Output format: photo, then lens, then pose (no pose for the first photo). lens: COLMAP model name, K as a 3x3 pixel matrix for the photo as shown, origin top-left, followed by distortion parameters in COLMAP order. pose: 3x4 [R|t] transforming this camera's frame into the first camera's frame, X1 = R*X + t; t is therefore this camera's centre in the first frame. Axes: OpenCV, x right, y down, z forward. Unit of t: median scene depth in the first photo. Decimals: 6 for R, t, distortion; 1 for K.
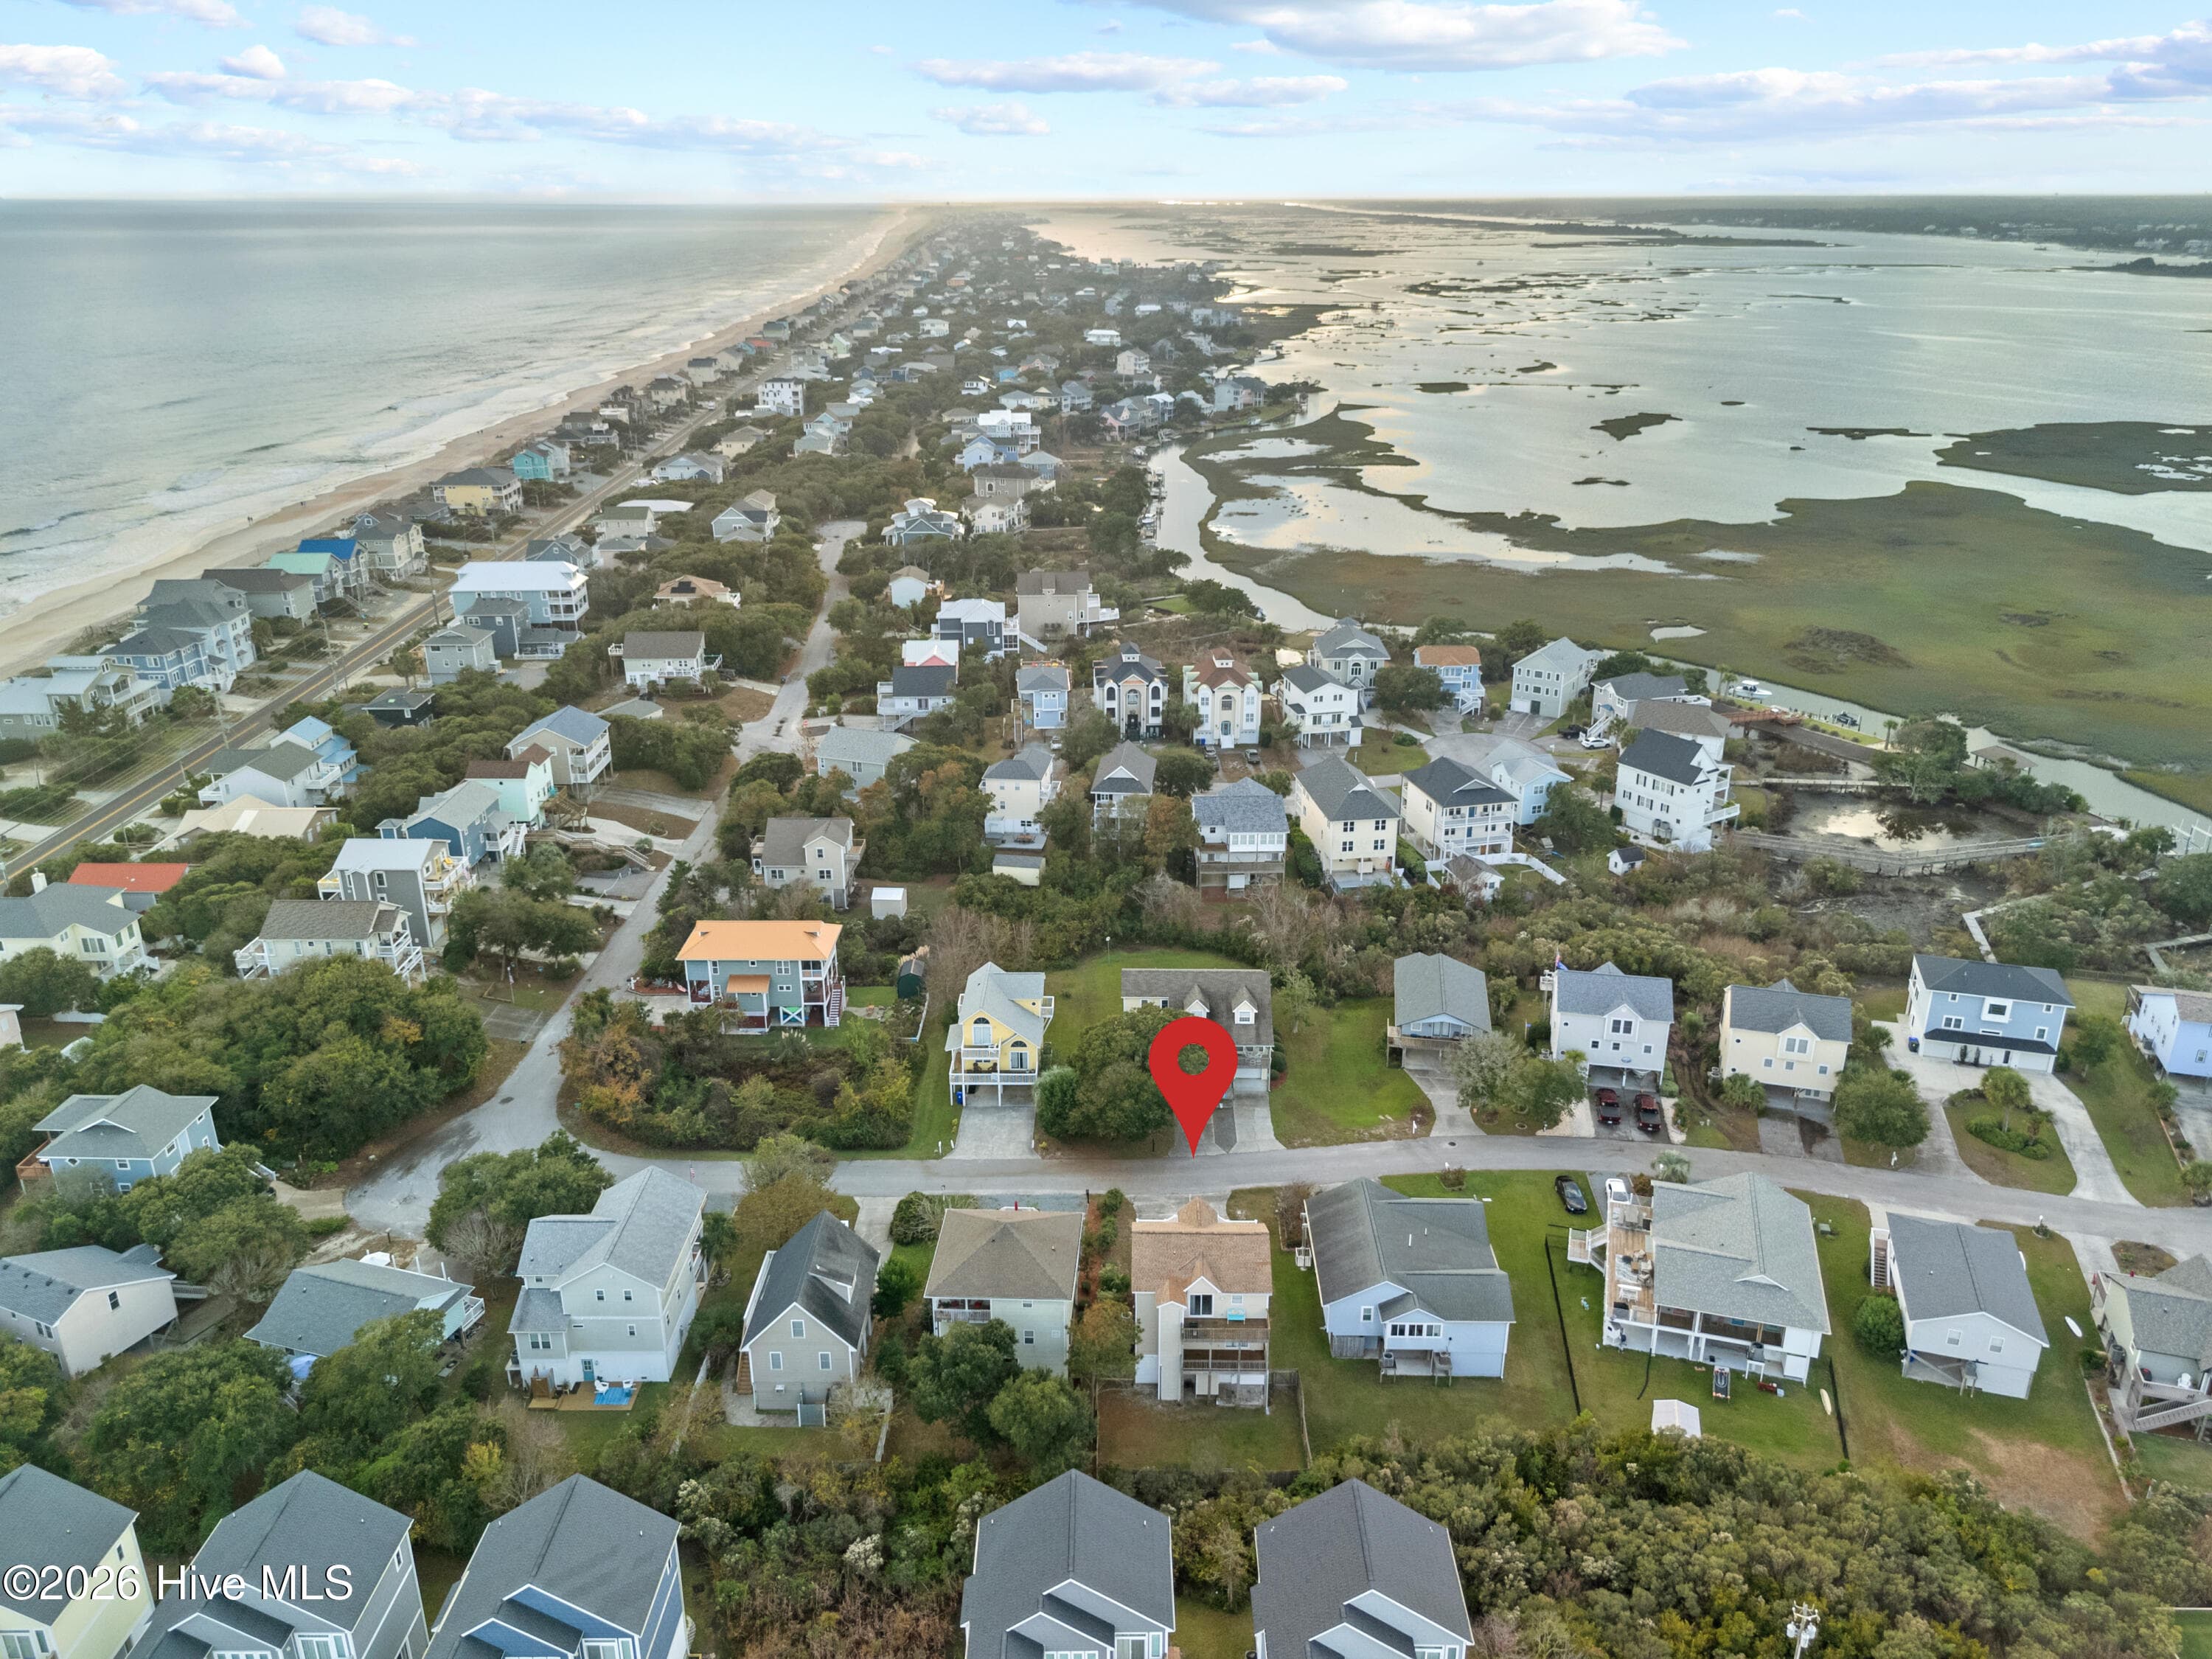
lens RADIAL K [[1622.0, 0, 1107.8], [0, 1622.0, 866.4], [0, 0, 1]] dist [0.123294, -0.200766]
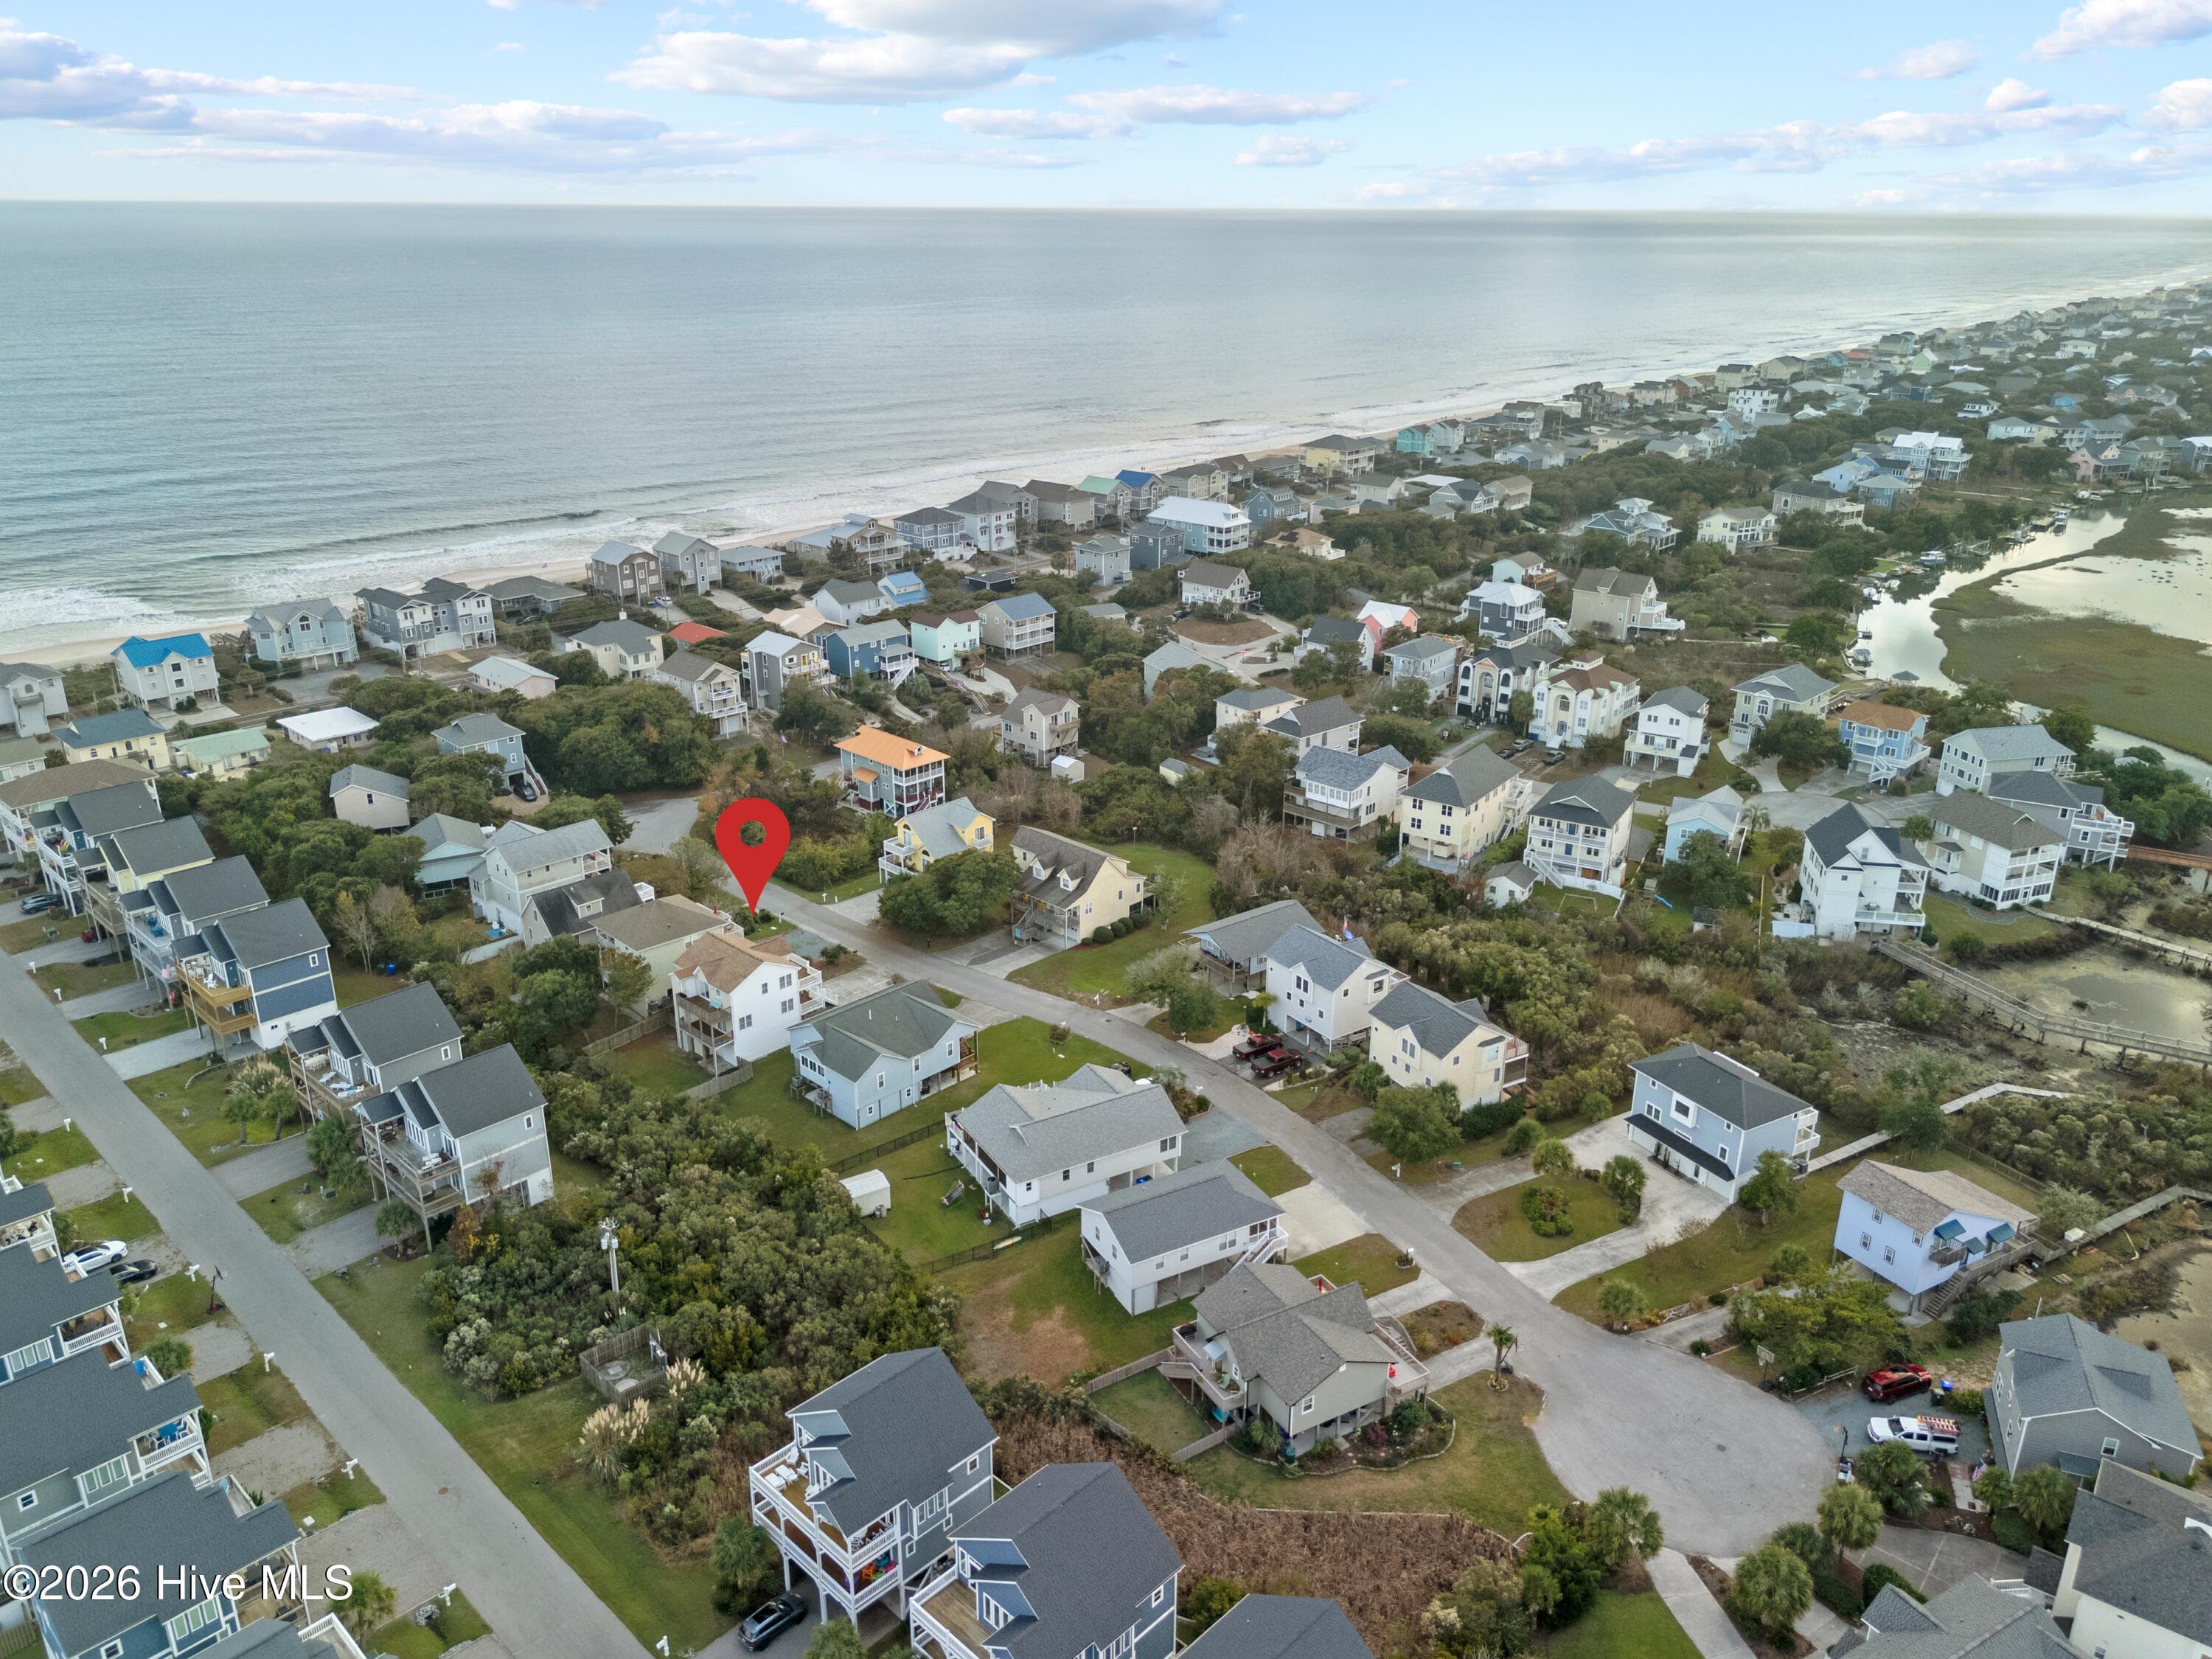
lens RADIAL K [[1627.0, 0, 1106.0], [0, 1627.0, 829.5], [0, 0, 1]] dist [0.040449, -0.002426]
pose [[0.724591, 0.252059, -0.641431, 0.531618], [-0.266825, 0.960735, 0.076116, -0.027402], [0.635431, 0.115997, 0.763395, 0.065376]]
